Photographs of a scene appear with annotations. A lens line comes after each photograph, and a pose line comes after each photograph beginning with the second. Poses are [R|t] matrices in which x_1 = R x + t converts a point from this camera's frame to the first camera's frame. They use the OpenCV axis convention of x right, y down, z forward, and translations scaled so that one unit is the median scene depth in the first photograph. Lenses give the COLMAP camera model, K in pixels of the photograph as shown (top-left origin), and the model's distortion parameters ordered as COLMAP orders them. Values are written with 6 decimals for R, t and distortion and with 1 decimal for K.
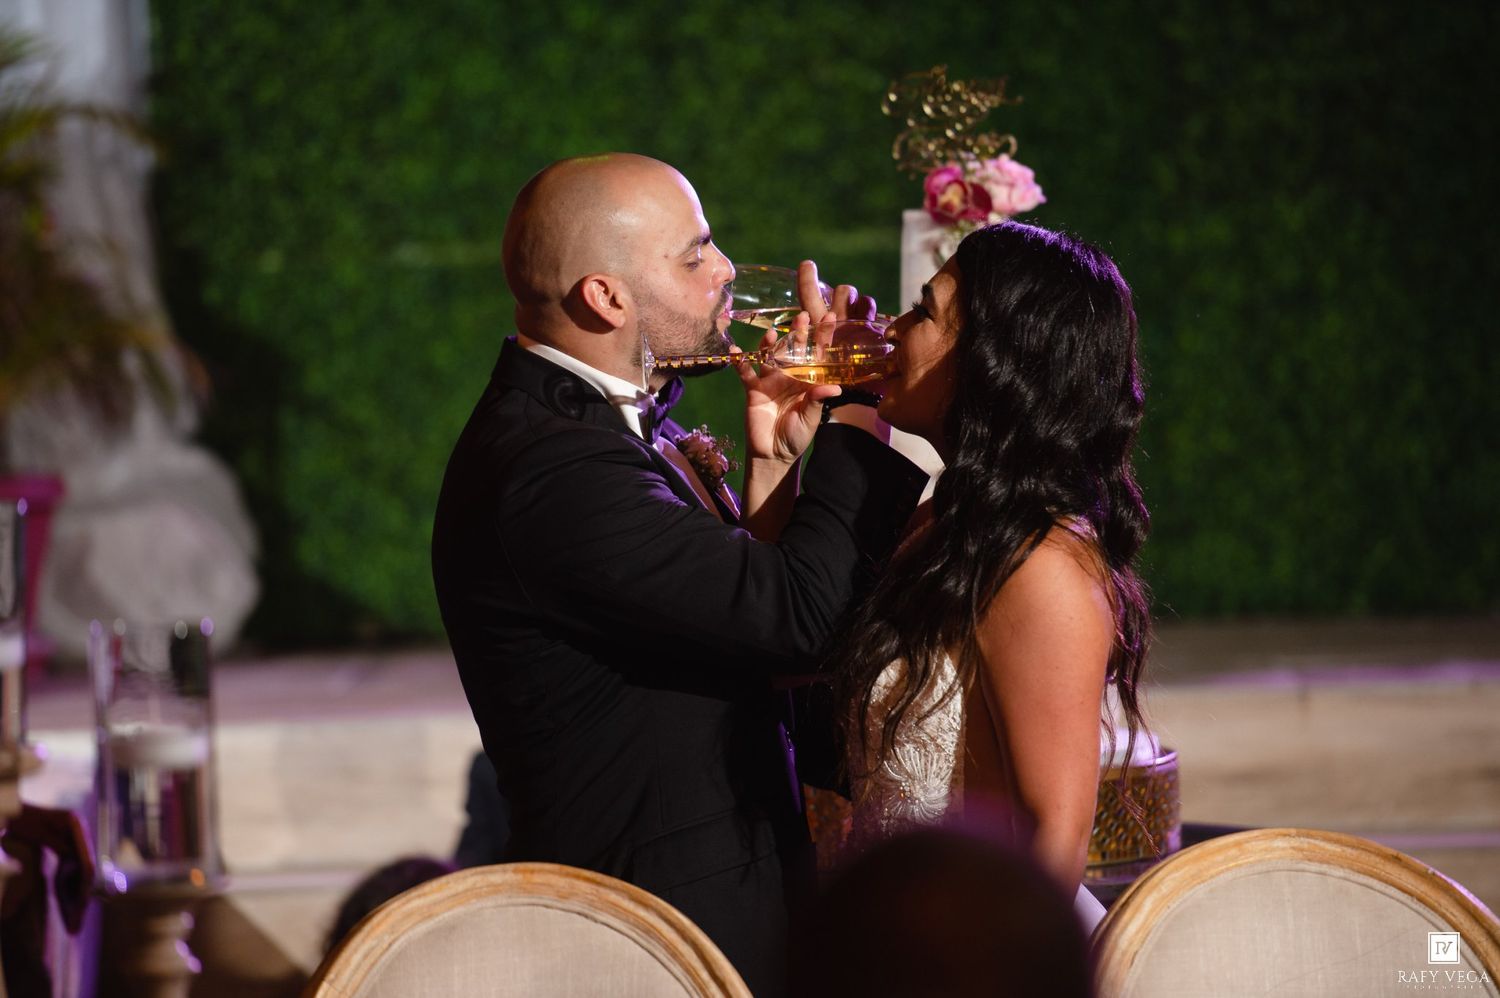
lens RADIAL K [[8187.1, 0, 746.0], [0, 8187.1, 504.3], [0, 0, 1]] dist [3.855148, 0.000000]
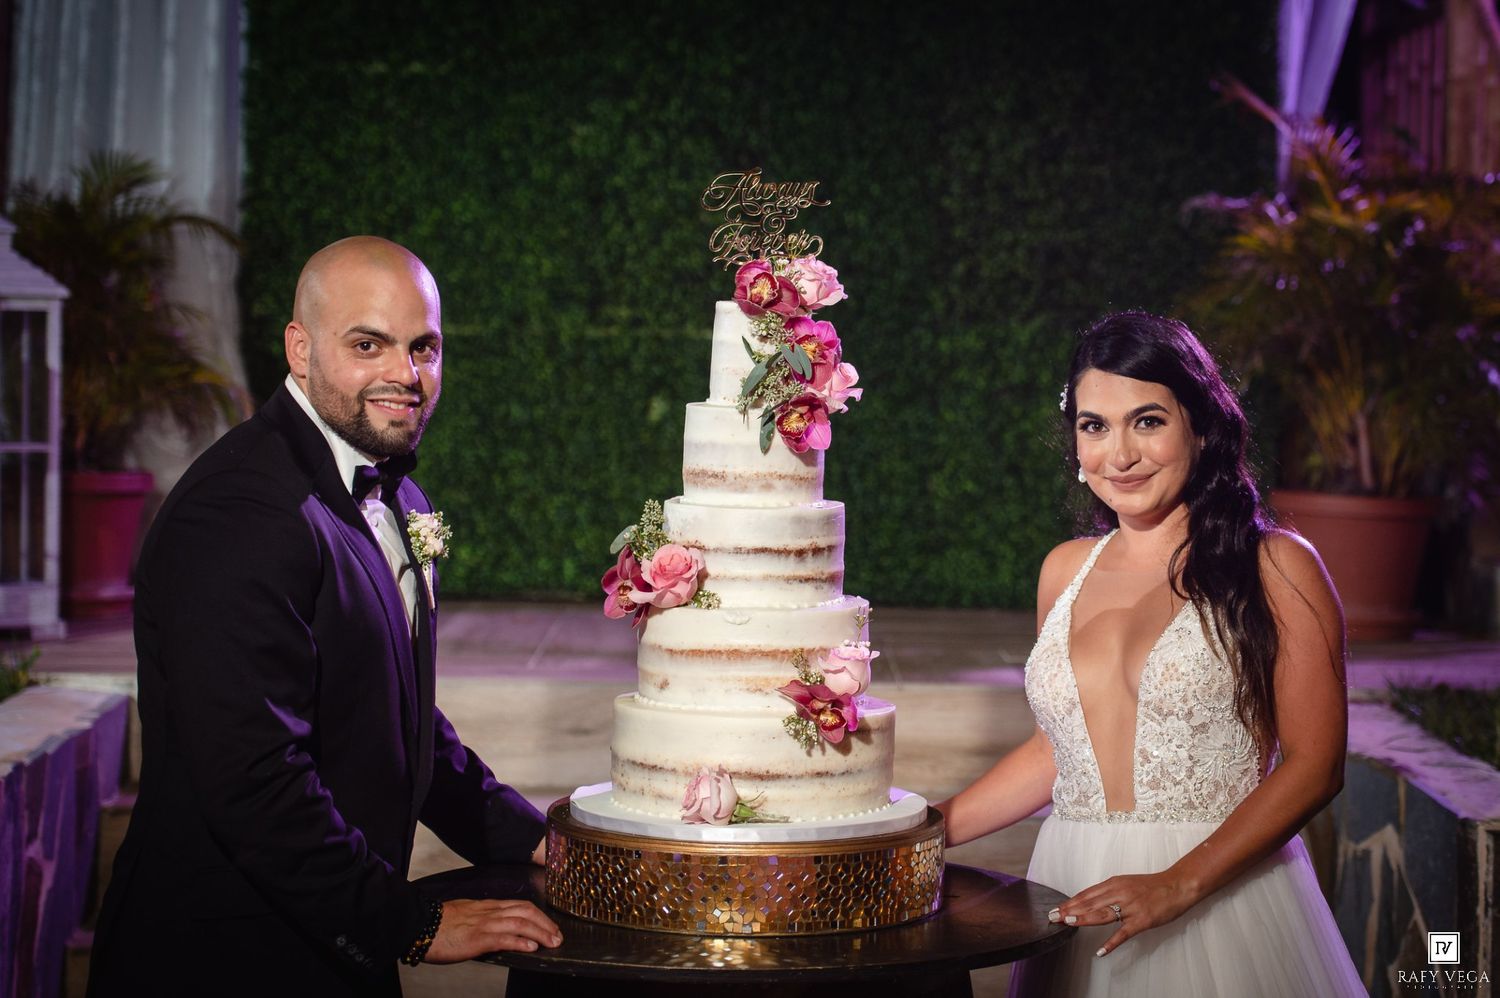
lens RADIAL K [[3044.3, 0, 753.0], [0, 3044.3, 497.1], [0, 0, 1]] dist [0.513157, 0.000000]
pose [[0.998786, 0.049214, 0.002290, 0.018778], [-0.049248, 0.998620, 0.018217, -0.013594], [-0.001390, -0.018307, 0.999831, 0.466802]]
